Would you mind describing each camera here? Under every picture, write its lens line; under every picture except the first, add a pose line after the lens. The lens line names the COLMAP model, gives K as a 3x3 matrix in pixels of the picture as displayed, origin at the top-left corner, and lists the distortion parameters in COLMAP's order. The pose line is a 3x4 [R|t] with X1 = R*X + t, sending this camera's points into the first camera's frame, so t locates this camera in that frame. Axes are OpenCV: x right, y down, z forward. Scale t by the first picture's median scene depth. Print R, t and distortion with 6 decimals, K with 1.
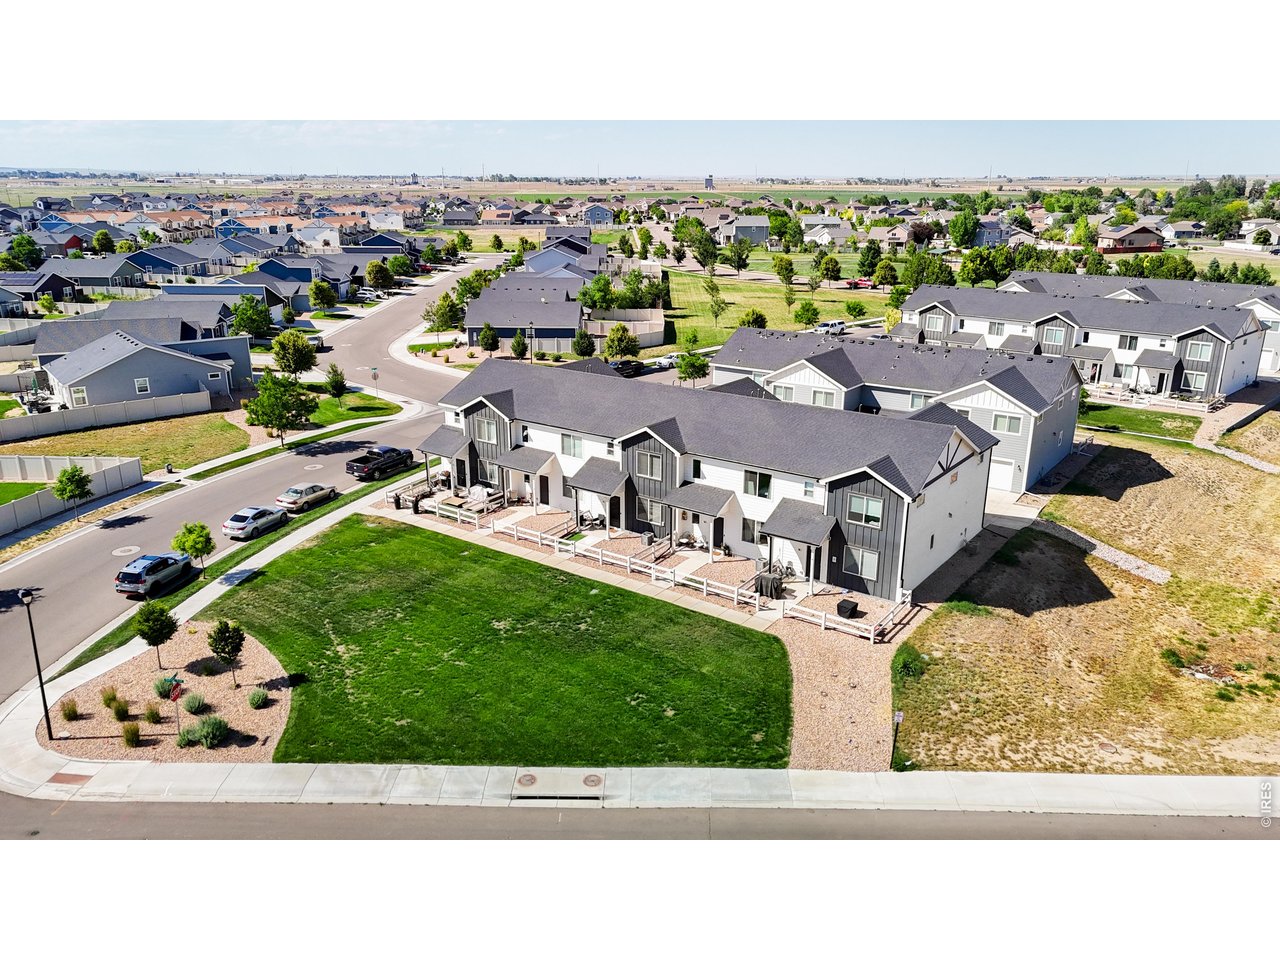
lens RADIAL K [[946.4, 0, 640.0], [0, 946.4, 480.0], [0, 0, 1]] dist [0.067776, -0.064696]
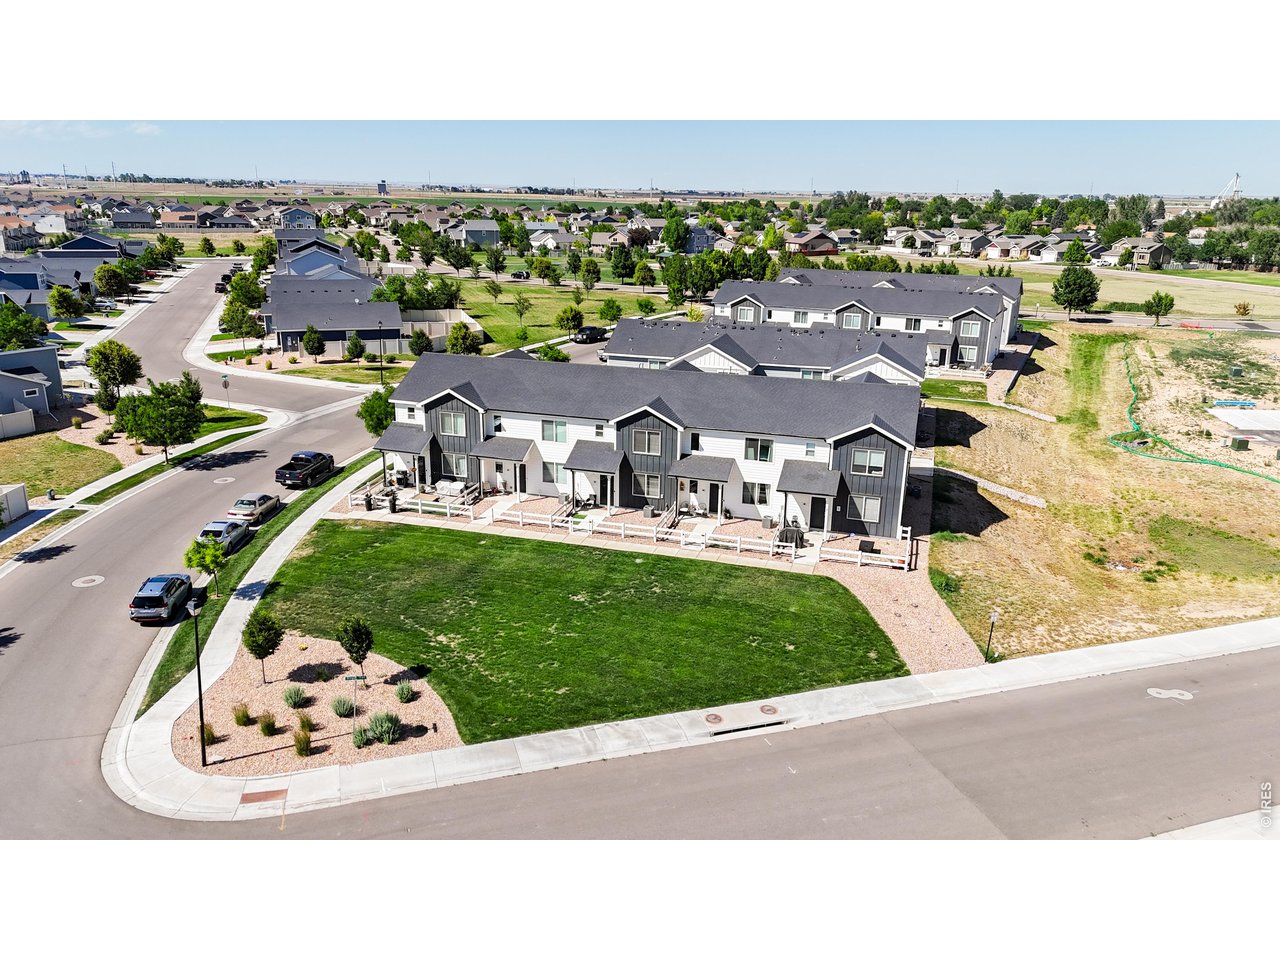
lens RADIAL K [[946.4, 0, 640.0], [0, 946.4, 480.0], [0, 0, 1]] dist [0.067776, -0.064696]
pose [[0.944118, -0.083296, 0.318908, -0.308585], [0.085764, 0.996295, 0.006319, 0.017743], [-0.318253, 0.021385, 0.947765, -0.003043]]
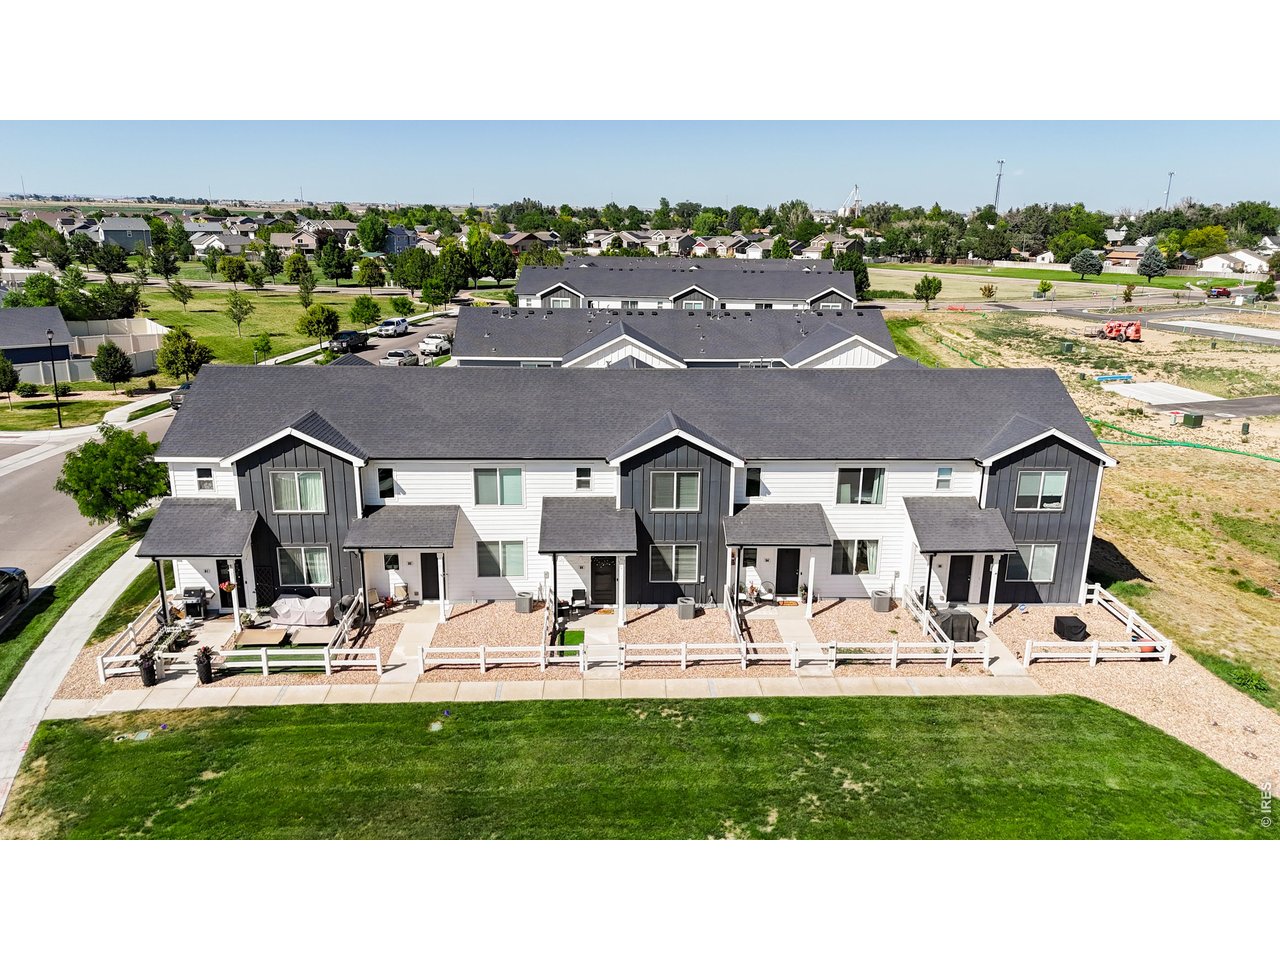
lens RADIAL K [[946.4, 0, 640.0], [0, 946.4, 480.0], [0, 0, 1]] dist [0.067776, -0.064696]
pose [[0.776241, -0.164517, 0.608592, -0.349059], [0.178979, 0.983139, 0.037483, -0.045388], [-0.604497, 0.079829, 0.792598, 0.474344]]
